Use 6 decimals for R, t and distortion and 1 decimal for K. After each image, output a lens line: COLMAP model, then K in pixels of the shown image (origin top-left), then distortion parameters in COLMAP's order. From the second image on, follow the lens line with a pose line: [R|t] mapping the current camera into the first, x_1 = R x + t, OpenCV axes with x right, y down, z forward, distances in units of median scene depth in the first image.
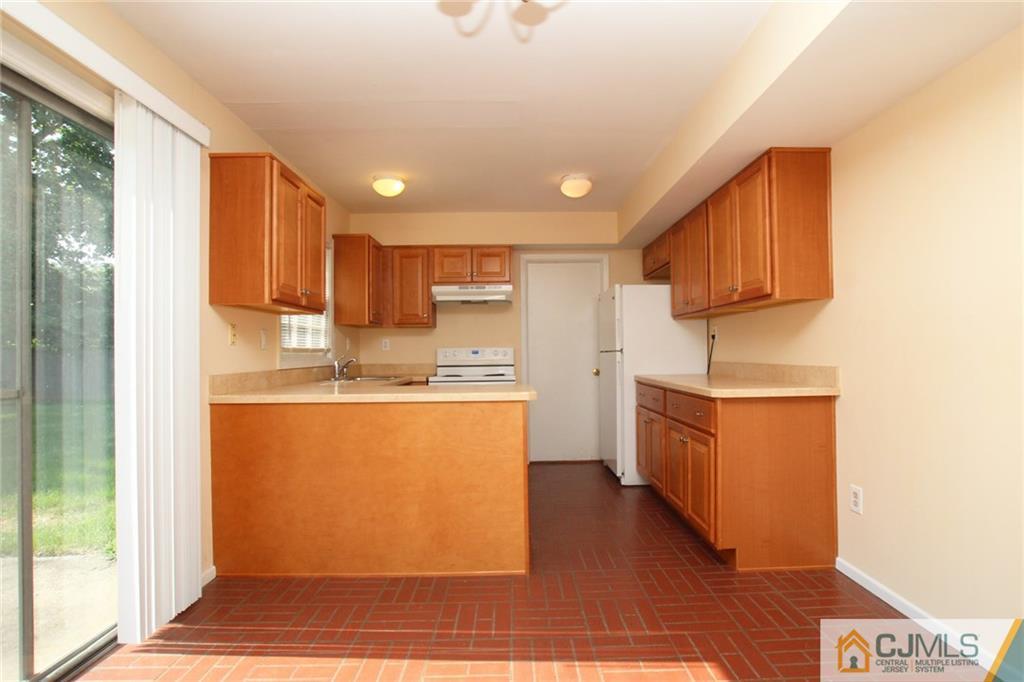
lens RADIAL K [[514.7, 0, 524.6], [0, 514.7, 344.8], [0, 0, 1]] dist [-0.077523, 0.036811]
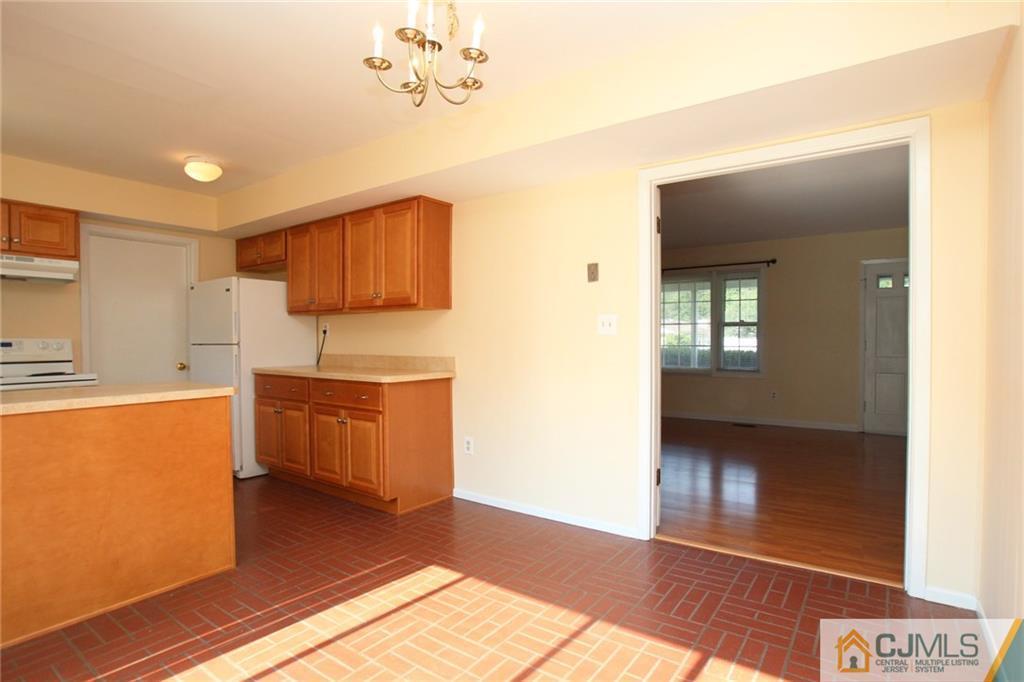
lens RADIAL K [[514.7, 0, 524.6], [0, 514.7, 344.8], [0, 0, 1]] dist [-0.077523, 0.036811]
pose [[0.603175, 0.001399, 0.797607, -0.373776], [-0.016904, 0.999796, 0.011030, -0.010308], [-0.797429, -0.020136, 0.603076, -0.045476]]
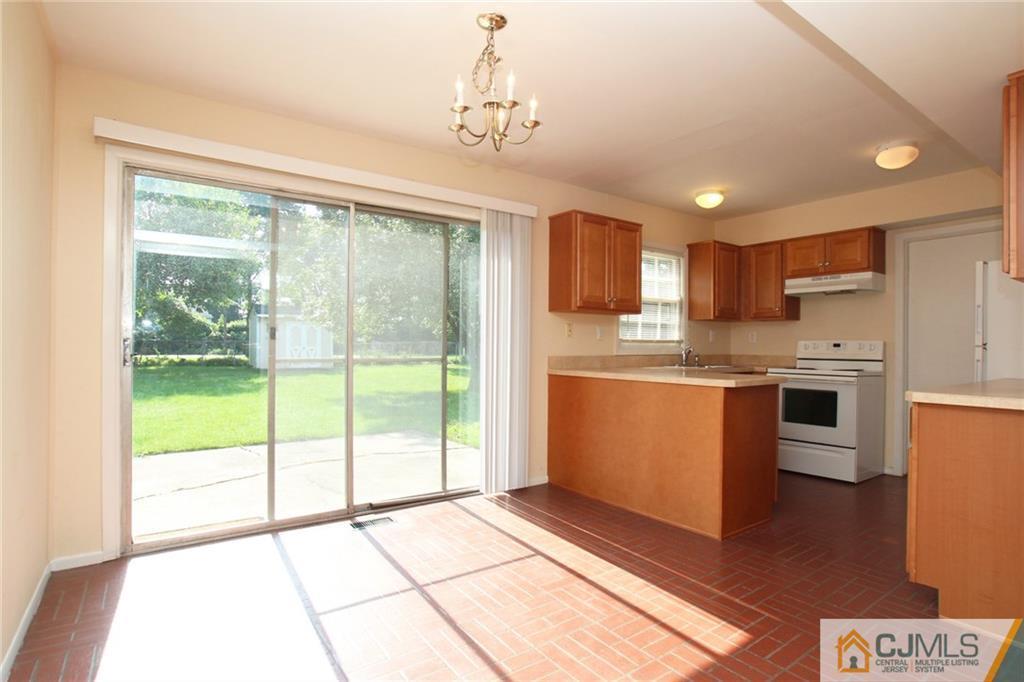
lens RADIAL K [[514.7, 0, 524.6], [0, 514.7, 344.8], [0, 0, 1]] dist [-0.077523, 0.036811]
pose [[0.578748, 0.014780, -0.815373, 0.571534], [-0.001204, 0.999850, 0.017269, -0.003567], [0.815506, -0.009013, 0.578679, -0.006904]]
